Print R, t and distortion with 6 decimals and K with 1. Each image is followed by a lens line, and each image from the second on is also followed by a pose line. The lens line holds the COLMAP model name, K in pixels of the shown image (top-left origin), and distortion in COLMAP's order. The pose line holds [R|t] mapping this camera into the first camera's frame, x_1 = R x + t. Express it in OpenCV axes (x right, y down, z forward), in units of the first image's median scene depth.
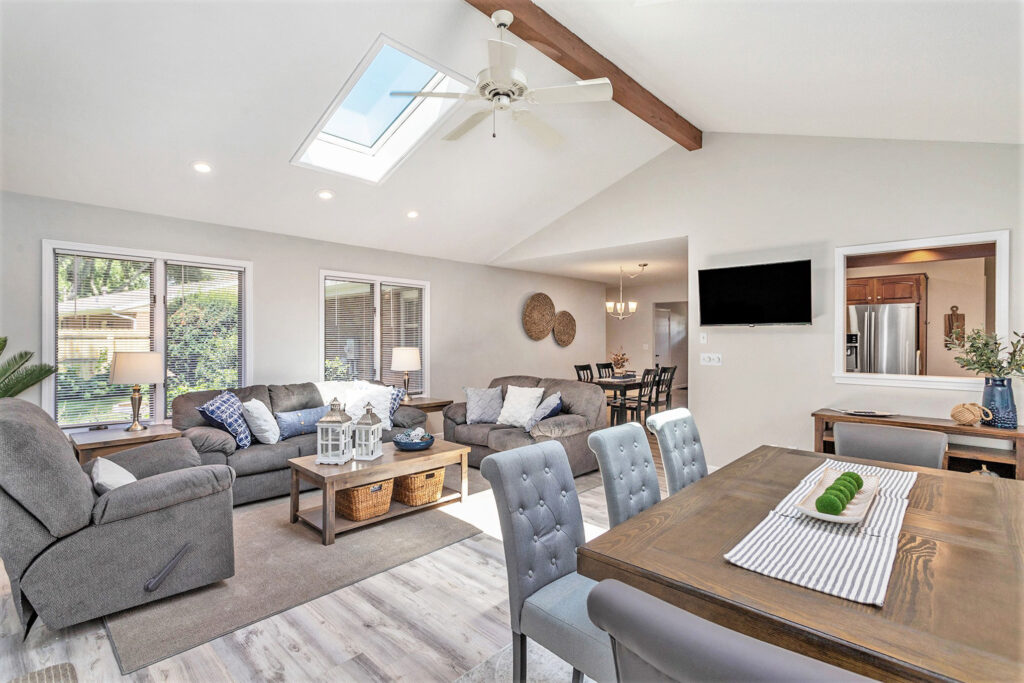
lens RADIAL K [[490.8, 0, 515.1], [0, 490.8, 335.5], [0, 0, 1]] dist [-0.000984, -0.000385]
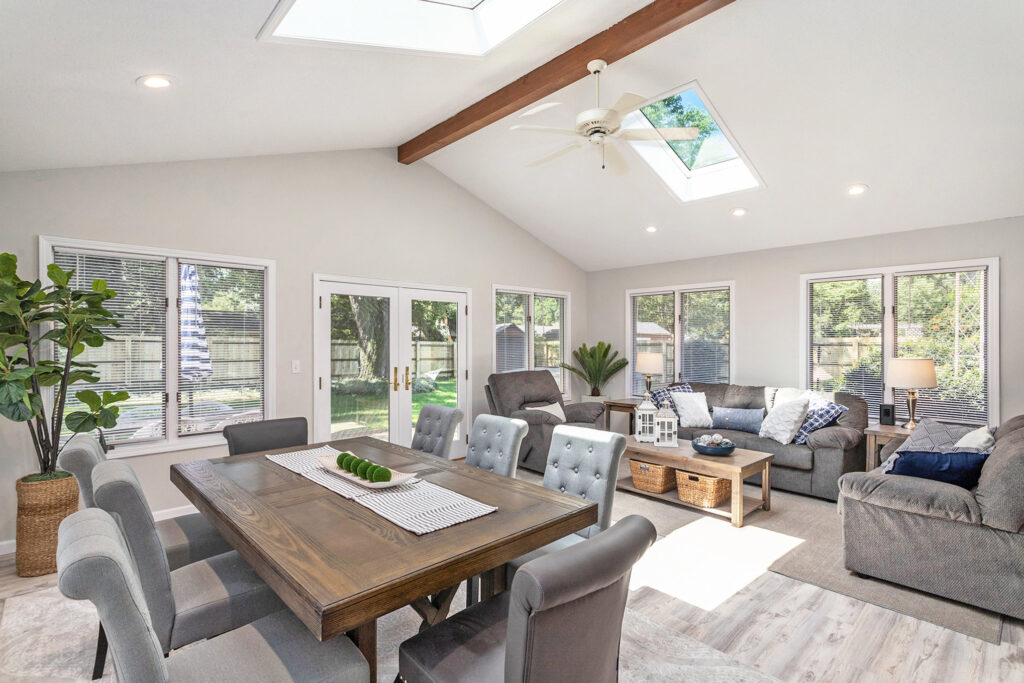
lens RADIAL K [[475.7, 0, 512.0], [0, 475.7, 341.5], [0, 0, 1]] dist [0.012470, 0.000144]
pose [[-0.074543, -0.015971, -0.997090, 0.800576], [0.003629, 0.999861, -0.016287, 0.019079], [0.997211, -0.004832, -0.074474, 0.672376]]
